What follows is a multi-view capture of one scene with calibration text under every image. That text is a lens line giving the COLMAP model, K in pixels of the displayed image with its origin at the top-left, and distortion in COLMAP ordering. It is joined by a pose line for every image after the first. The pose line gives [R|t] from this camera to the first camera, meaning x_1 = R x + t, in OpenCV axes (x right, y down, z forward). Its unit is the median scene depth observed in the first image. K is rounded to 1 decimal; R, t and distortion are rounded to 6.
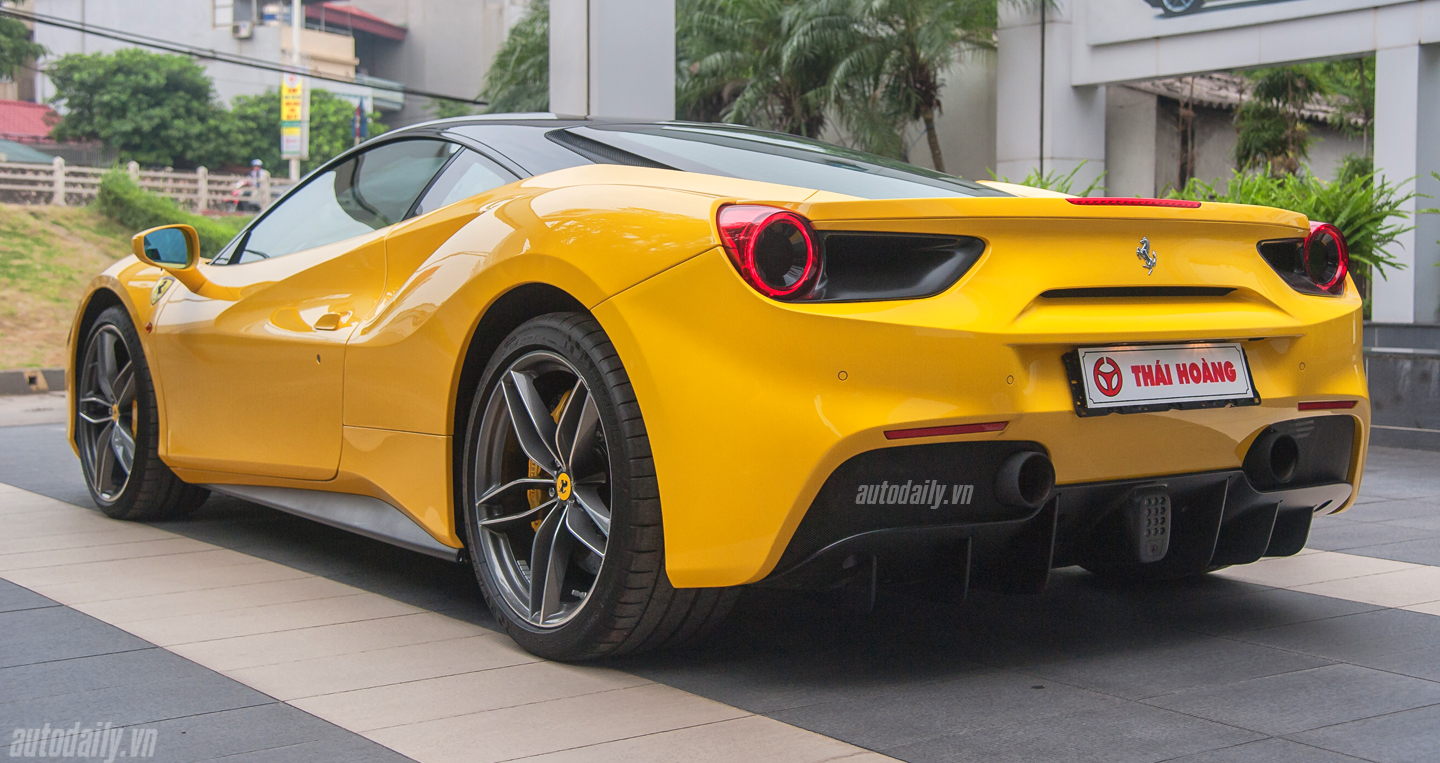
lens RADIAL K [[1819.8, 0, 720.0], [0, 1819.8, 381.5], [0, 0, 1]] dist [0.112002, -0.009296]
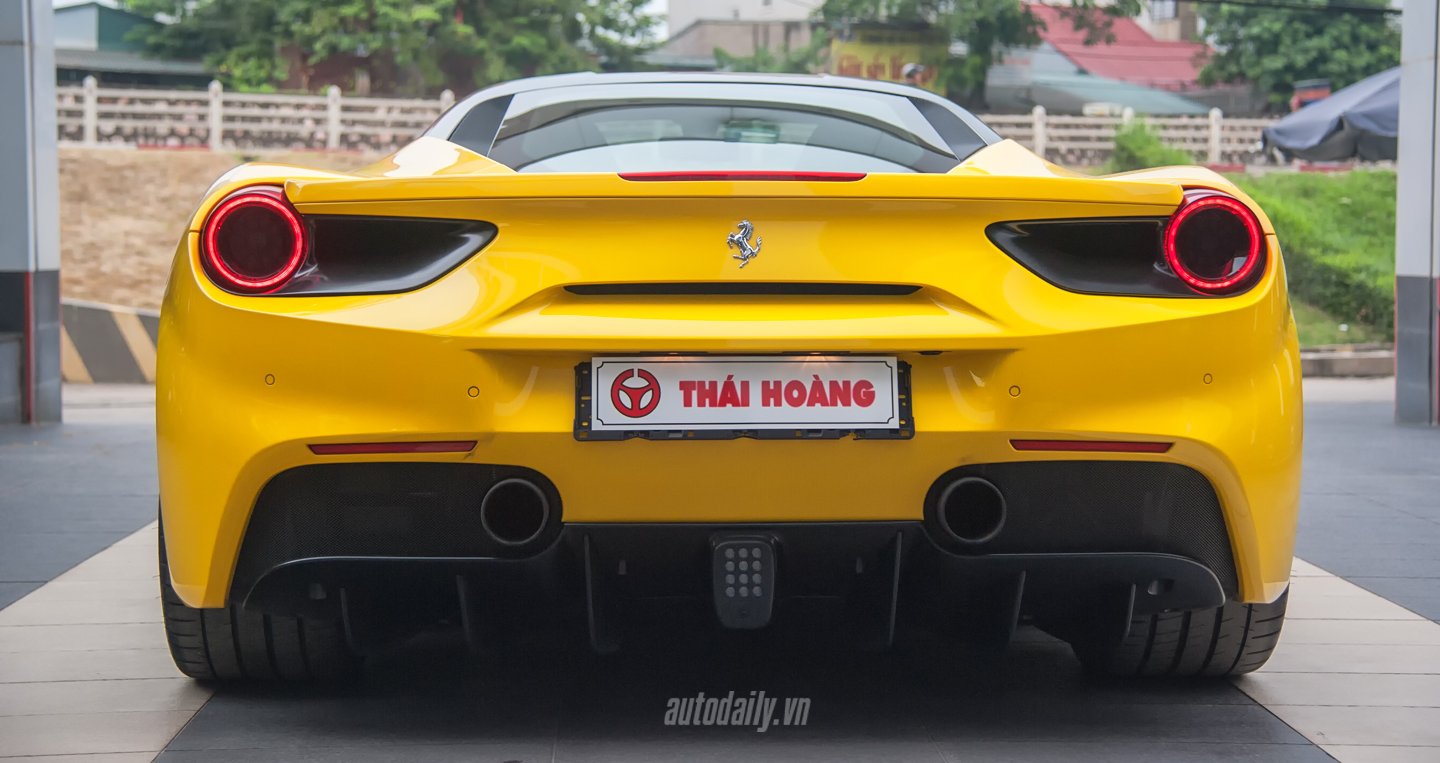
lens RADIAL K [[2249.5, 0, 720.0], [0, 2249.5, 381.5], [0, 0, 1]] dist [0.013747, 1.913557]
pose [[0.848745, 0.035116, -0.527635, 0.746043], [-0.033518, 0.999359, 0.012593, -0.020930], [0.527739, 0.006997, 0.849378, 0.166507]]
